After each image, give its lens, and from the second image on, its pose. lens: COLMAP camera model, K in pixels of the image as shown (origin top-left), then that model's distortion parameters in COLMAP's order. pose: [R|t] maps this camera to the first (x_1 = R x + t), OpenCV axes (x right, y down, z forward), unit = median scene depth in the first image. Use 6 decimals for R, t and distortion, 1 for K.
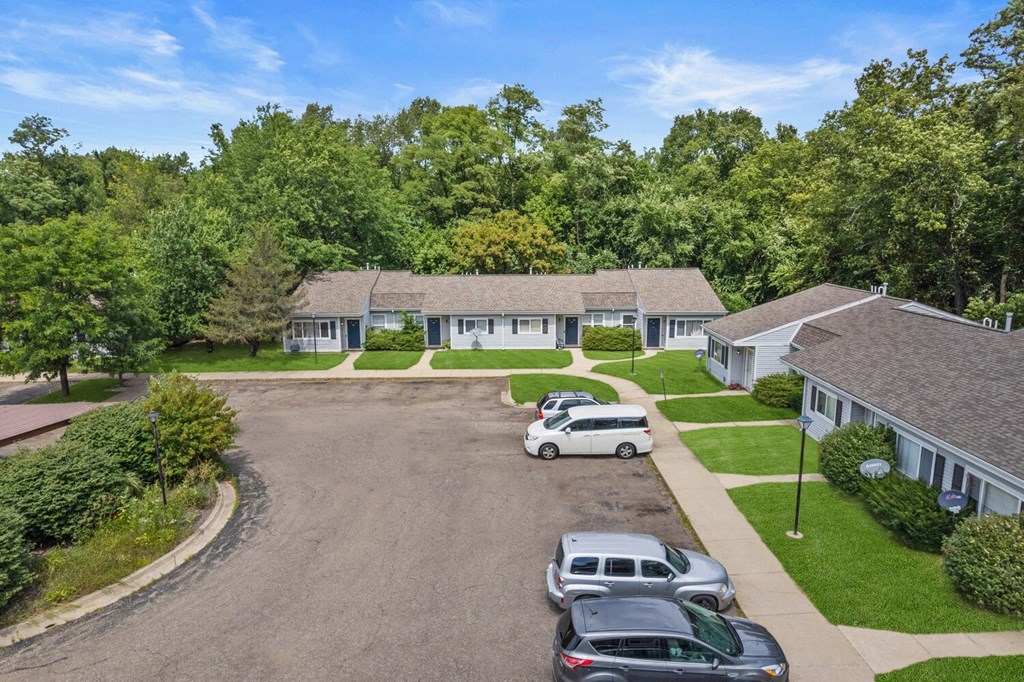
lens RADIAL K [[658.7, 0, 512.0], [0, 658.7, 341.0], [0, 0, 1]] dist [-0.029383, 0.001789]
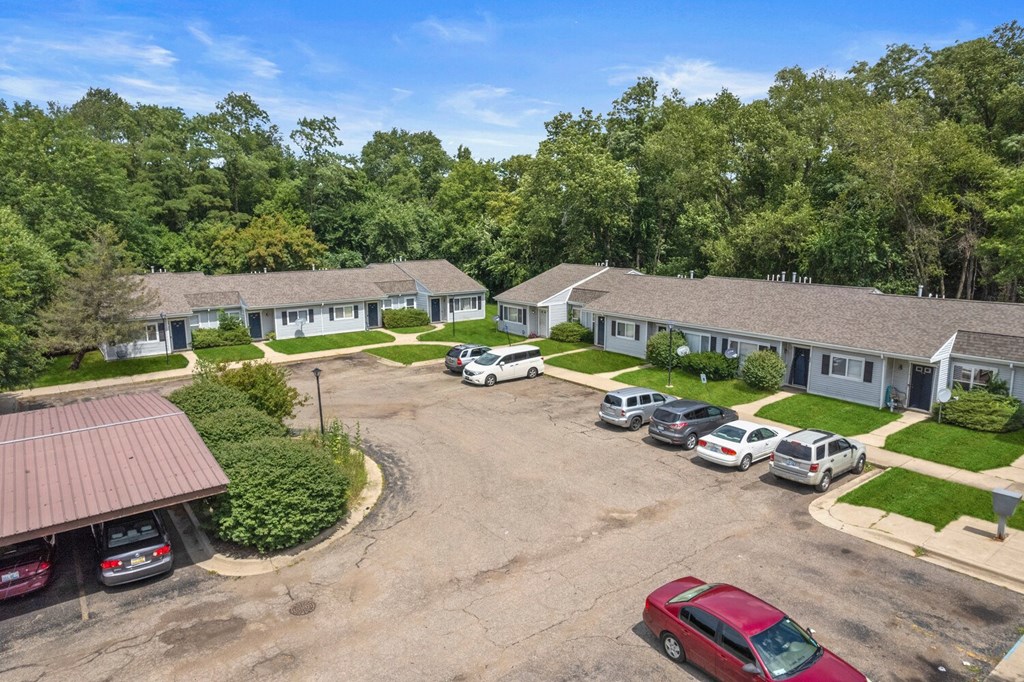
lens RADIAL K [[658.7, 0, 512.0], [0, 658.7, 341.0], [0, 0, 1]] dist [-0.029383, 0.001789]
pose [[0.804079, -0.105553, 0.585077, -0.421547], [0.108902, 0.993612, 0.029590, 0.025113], [-0.584463, 0.039924, 0.810437, -0.114380]]
